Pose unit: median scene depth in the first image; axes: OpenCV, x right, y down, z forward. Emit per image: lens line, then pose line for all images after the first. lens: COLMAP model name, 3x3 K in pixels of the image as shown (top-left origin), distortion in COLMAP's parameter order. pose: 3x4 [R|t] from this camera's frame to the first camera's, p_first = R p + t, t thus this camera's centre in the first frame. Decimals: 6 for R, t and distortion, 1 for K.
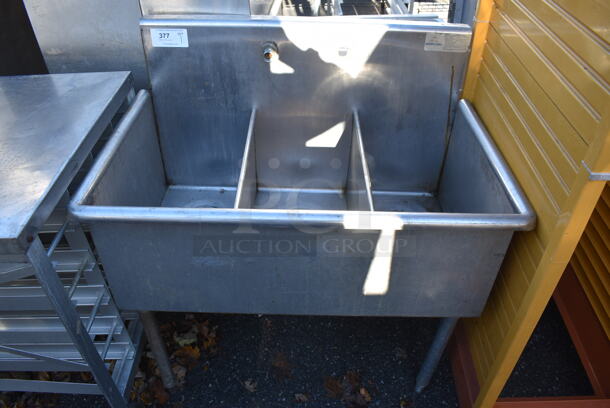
lens RADIAL K [[474.8, 0, 305.0], [0, 474.8, 204.0], [0, 0, 1]] dist [-0.087096, 0.012441]
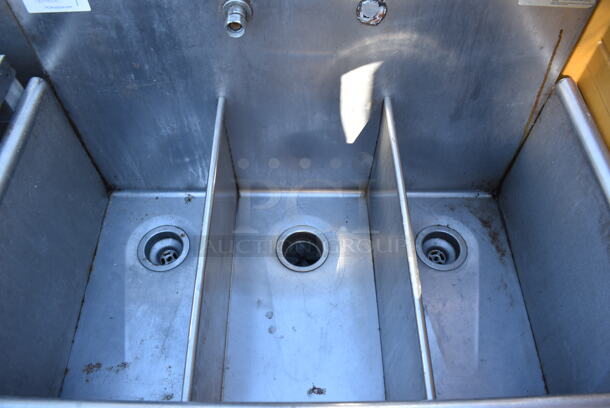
lens RADIAL K [[474.8, 0, 305.0], [0, 474.8, 204.0], [0, 0, 1]] dist [-0.087096, 0.012441]
pose [[0.999625, -0.024568, -0.012098, 0.005127], [0.027090, 0.951782, 0.305575, -0.263139], [0.004007, -0.305788, 0.952091, 0.391865]]
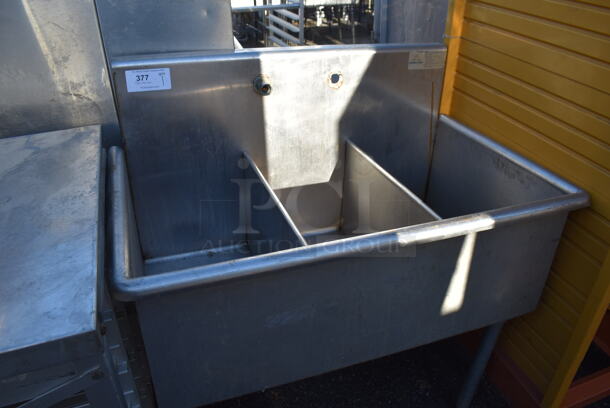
lens RADIAL K [[474.8, 0, 305.0], [0, 474.8, 204.0], [0, 0, 1]] dist [-0.087096, 0.012441]
pose [[0.936318, -0.171302, 0.306536, -0.304164], [0.214401, 0.970222, -0.112699, 0.021851], [-0.278103, 0.171244, 0.945164, 0.138086]]
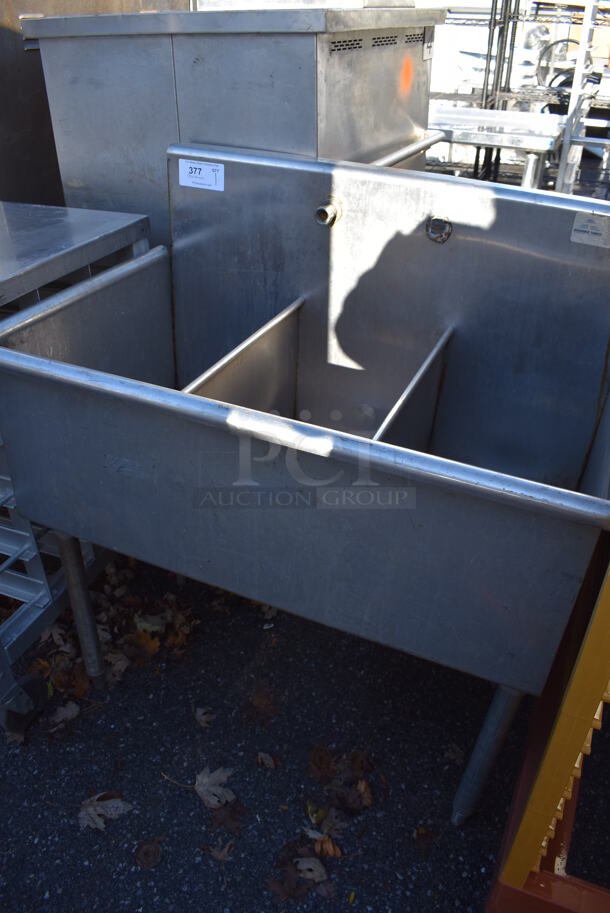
lens RADIAL K [[710.7, 0, 302.8], [0, 710.7, 458.6], [0, 0, 1]] dist [-0.087096, 0.012441]
pose [[0.921766, 0.227335, -0.314110, 0.269078], [-0.259489, 0.963619, -0.064066, 0.084128], [0.288118, 0.140562, 0.947222, 0.088112]]
